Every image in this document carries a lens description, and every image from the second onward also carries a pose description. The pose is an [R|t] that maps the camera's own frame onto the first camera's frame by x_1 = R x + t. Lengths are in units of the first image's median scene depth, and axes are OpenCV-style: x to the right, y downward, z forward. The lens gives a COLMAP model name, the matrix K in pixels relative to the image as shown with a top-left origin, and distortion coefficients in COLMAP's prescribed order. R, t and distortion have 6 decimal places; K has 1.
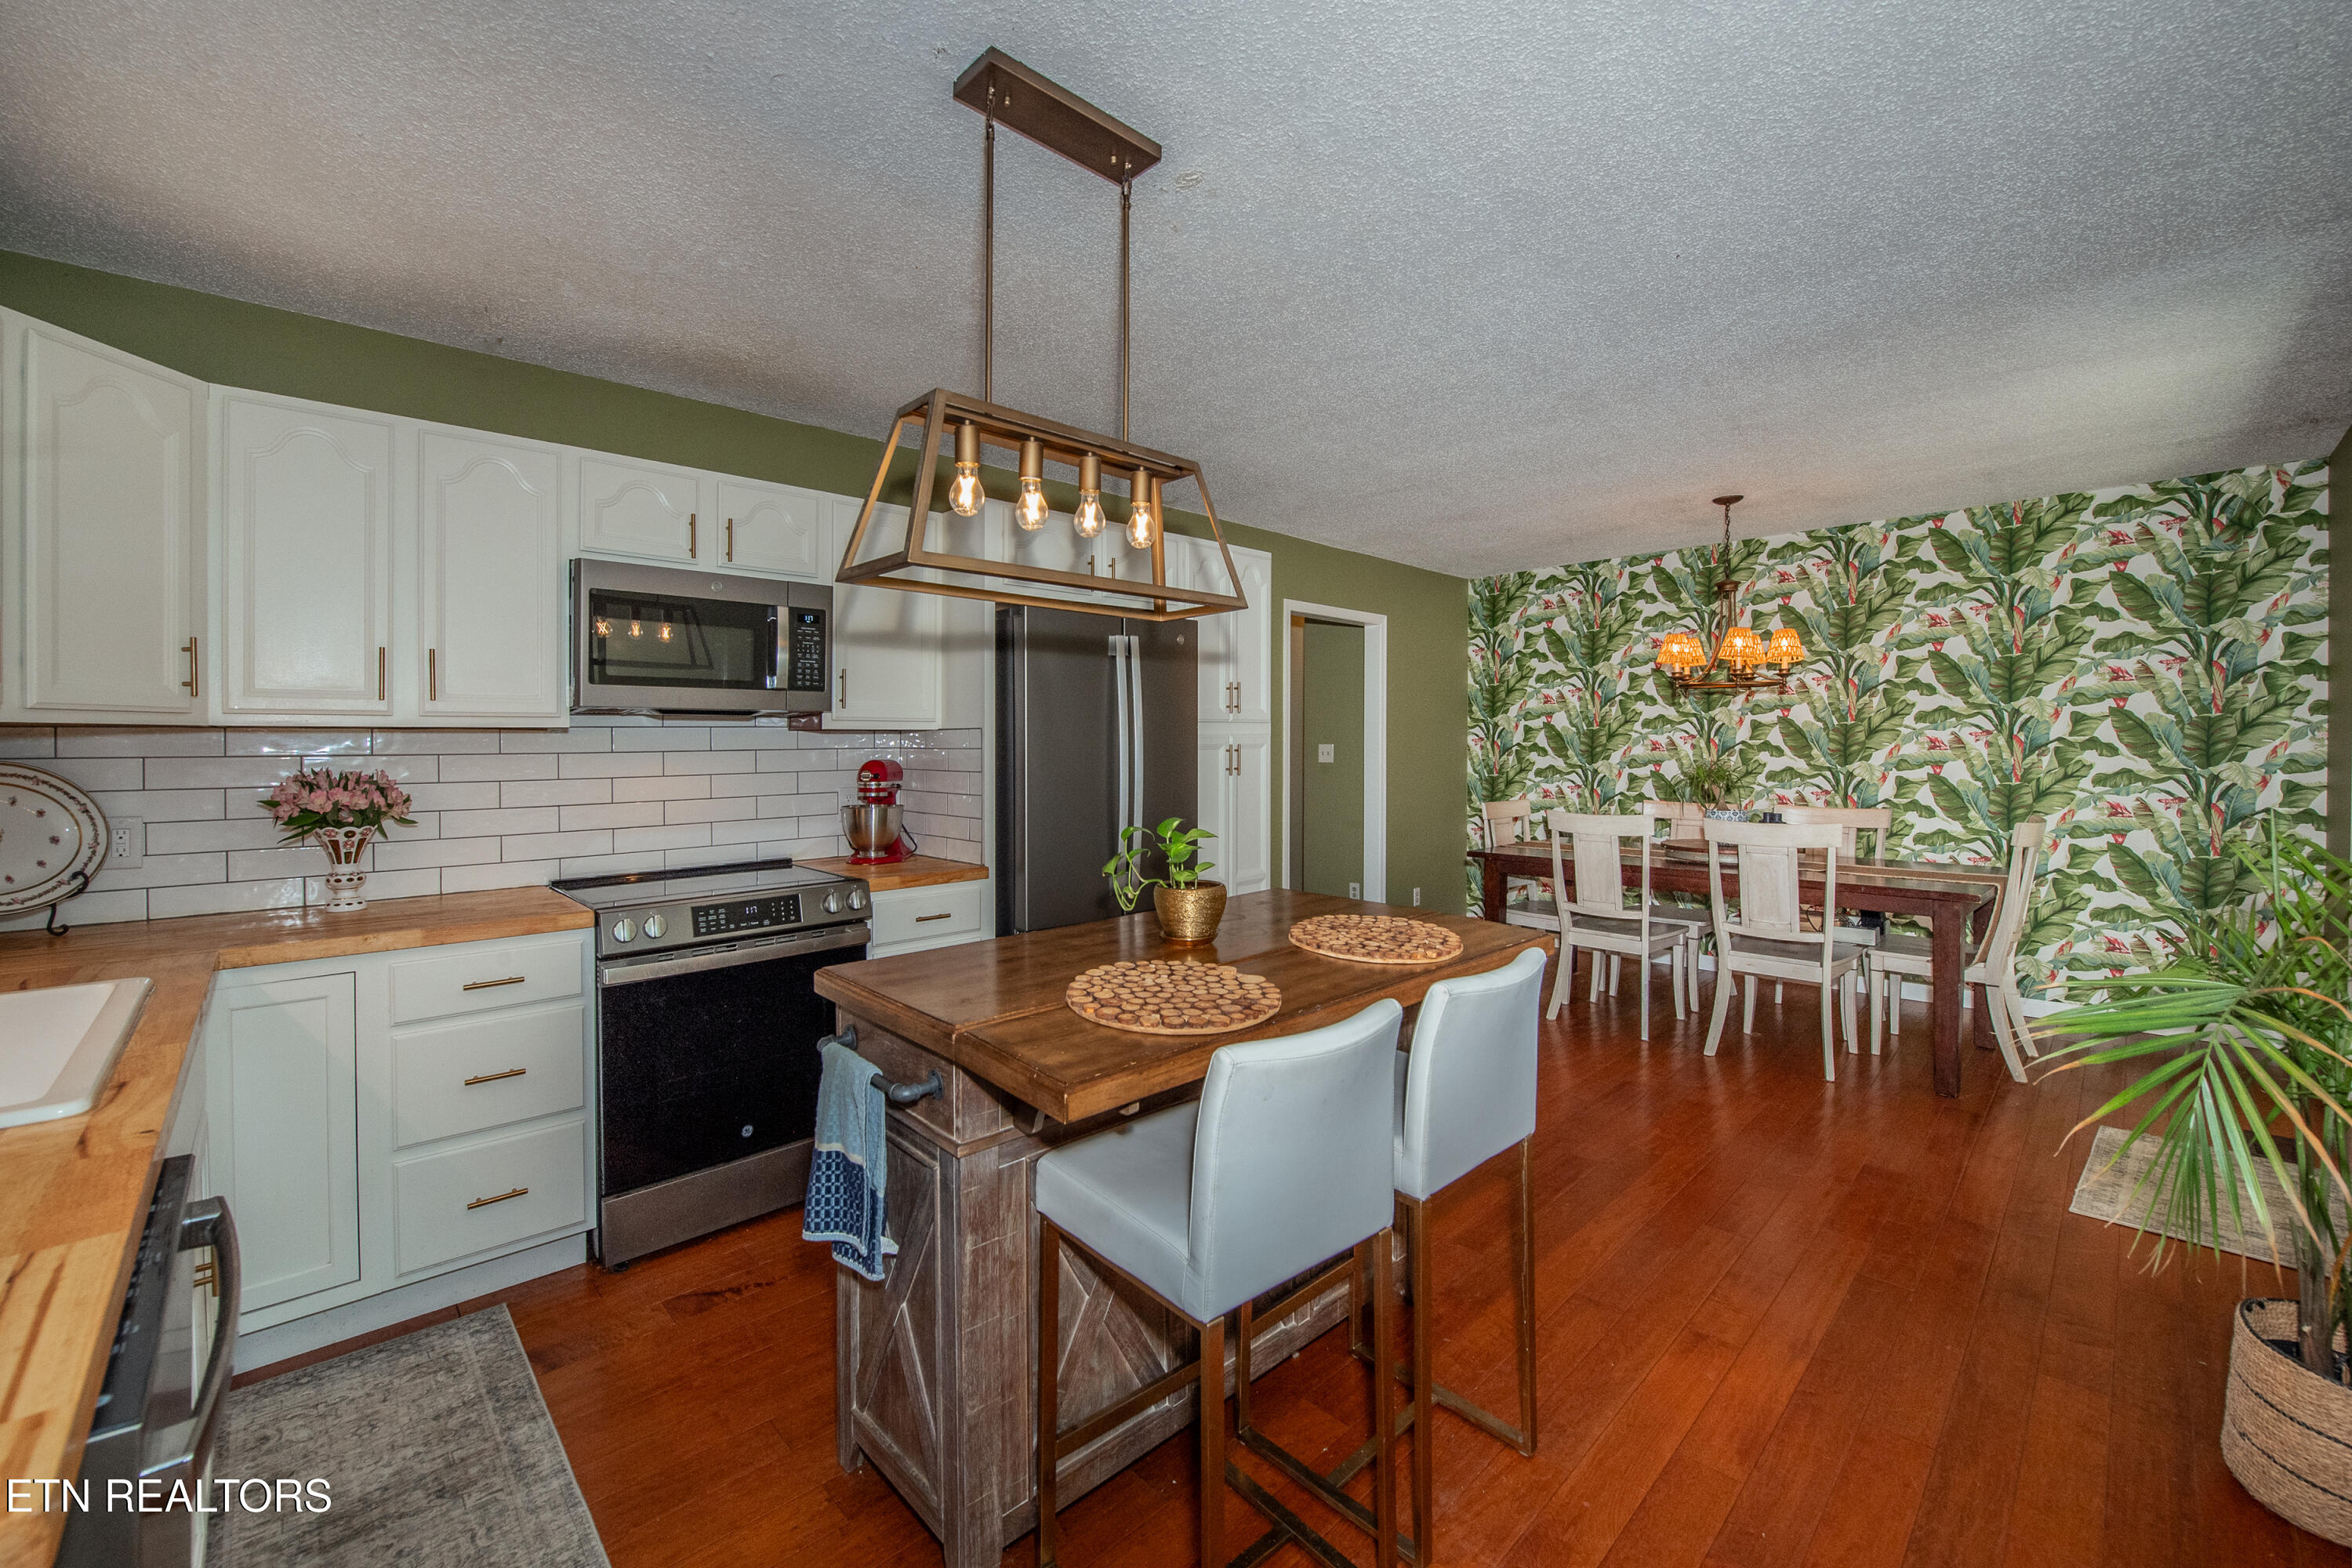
lens RADIAL K [[941.1, 0, 1169.2], [0, 941.1, 740.8], [0, 0, 1]] dist [0.003806, 0.000115]
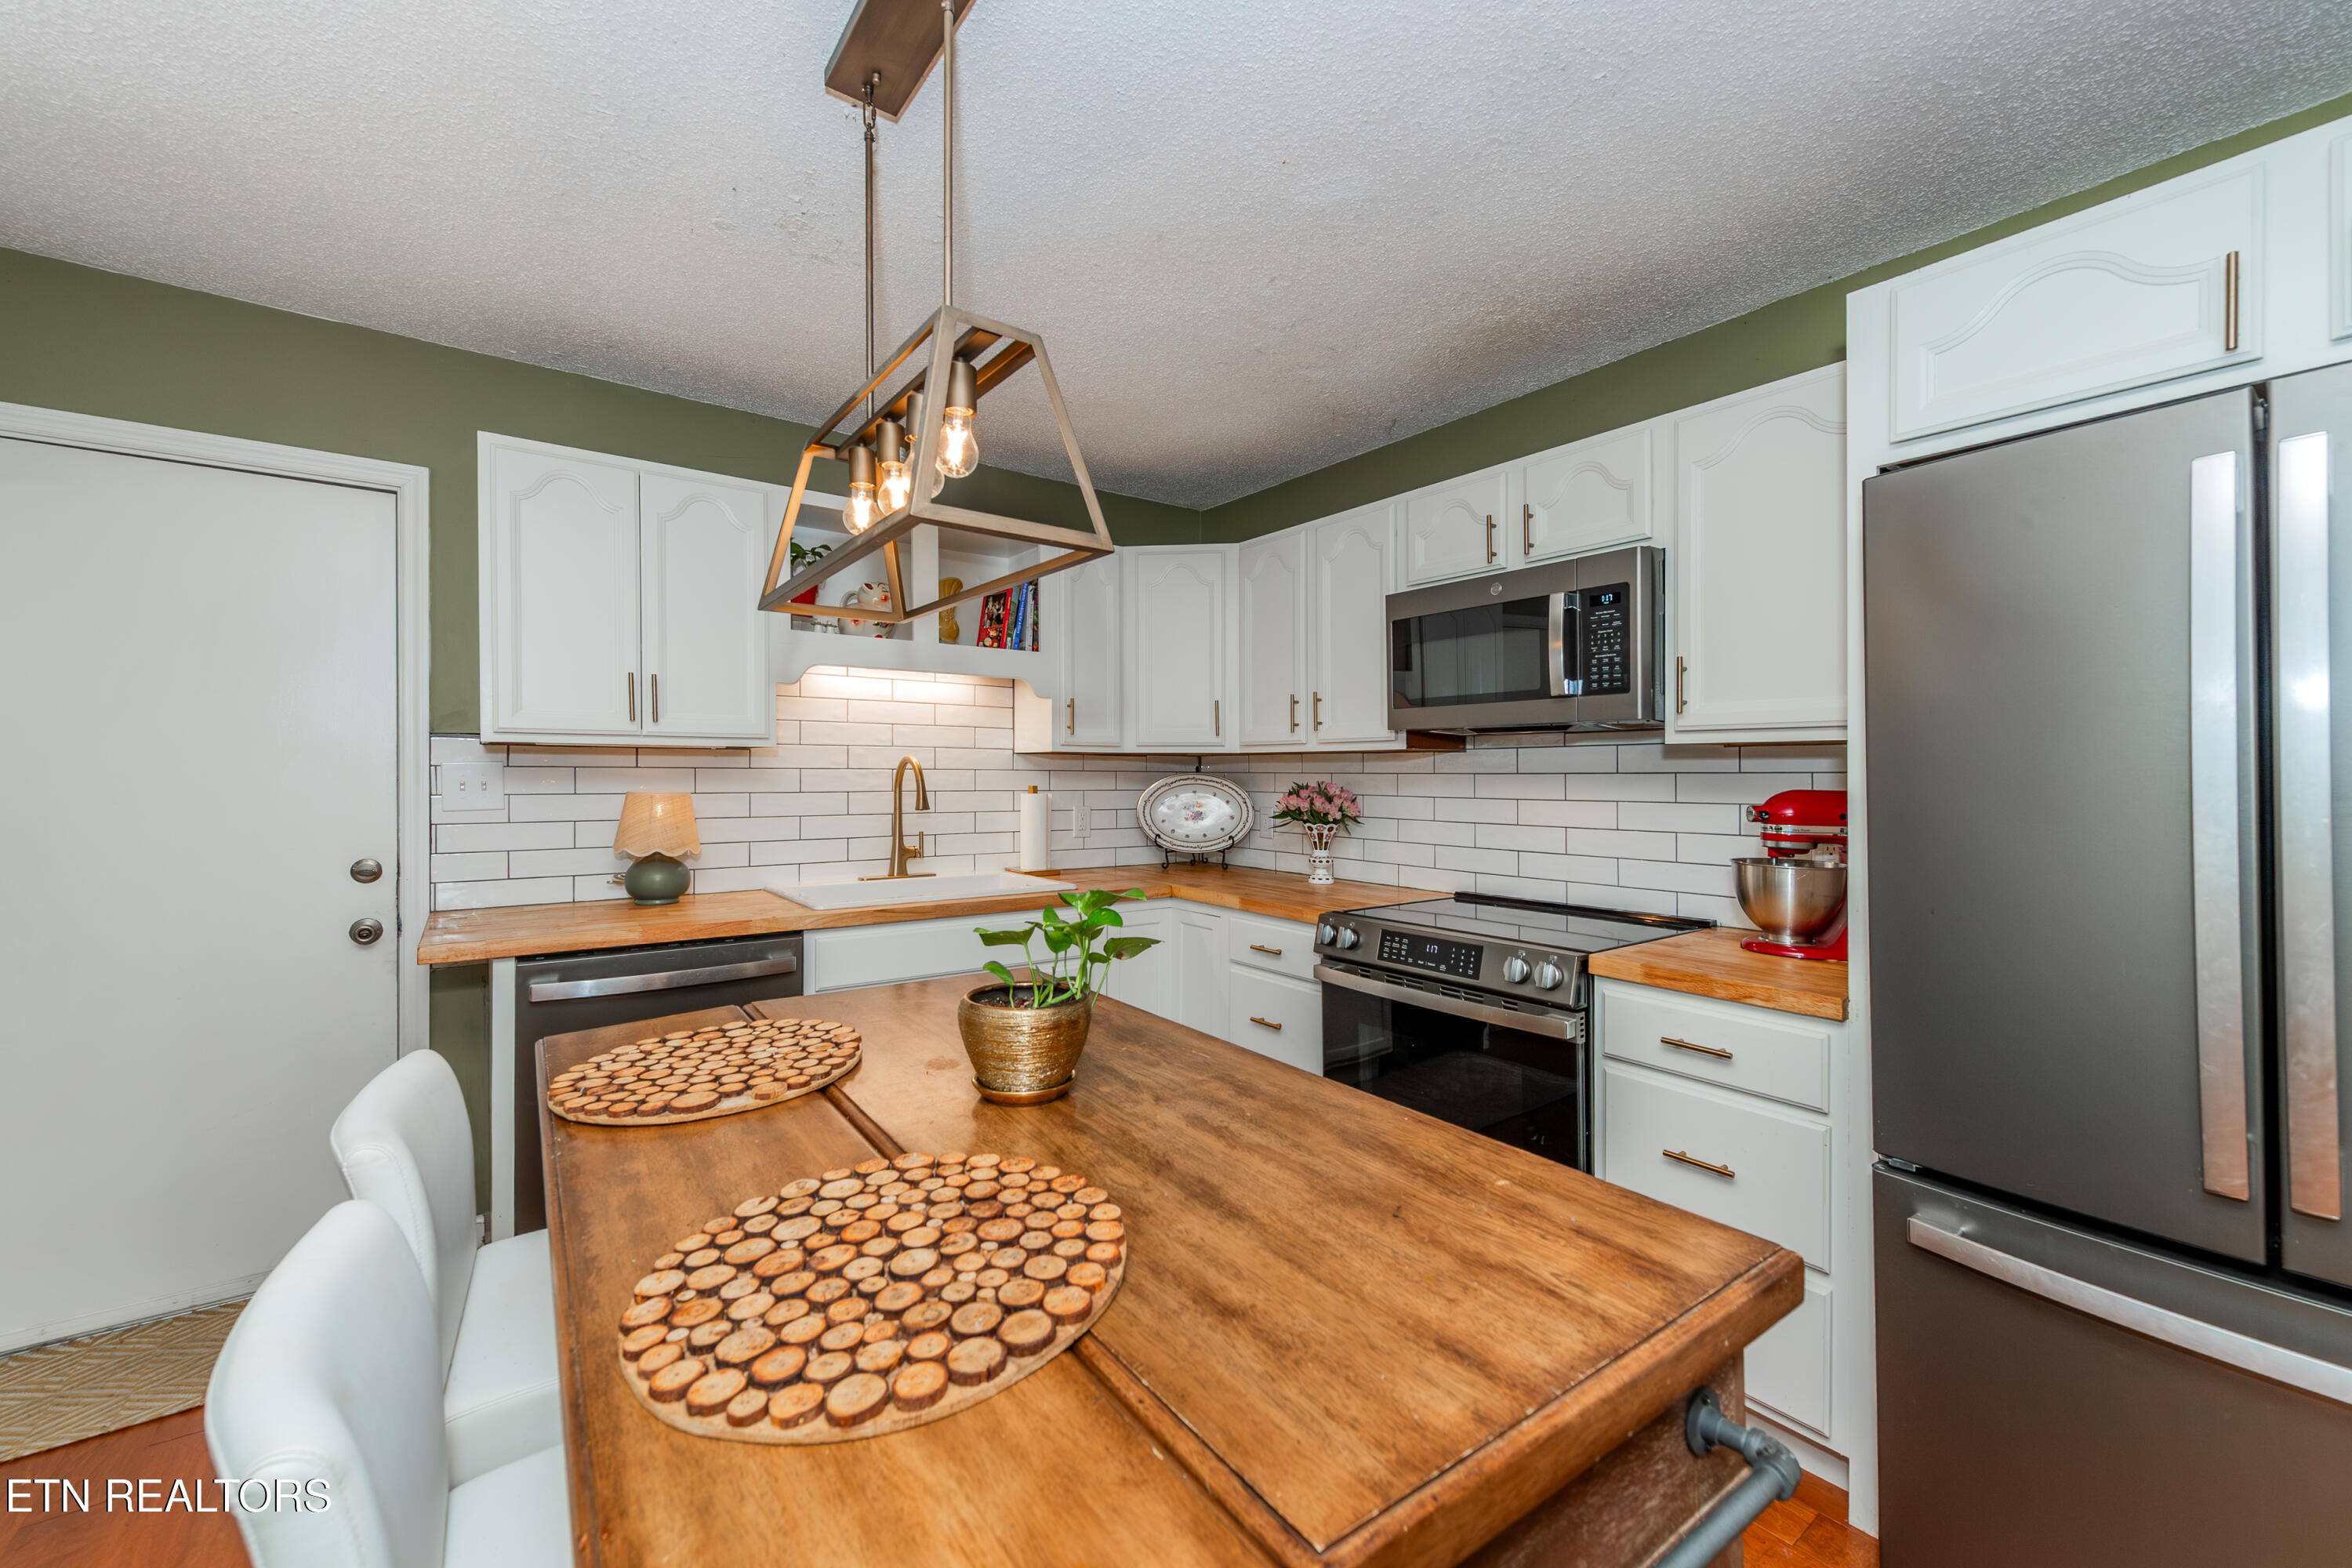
lens RADIAL K [[941.1, 0, 1171.4], [0, 941.1, 769.0], [0, 0, 1]] dist [0.003806, 0.000115]
pose [[-0.134268, 0.004640, -0.990934, 0.473763], [-0.005285, 0.999971, 0.005399, 0.004871], [0.990931, 0.005962, -0.134240, 0.871580]]
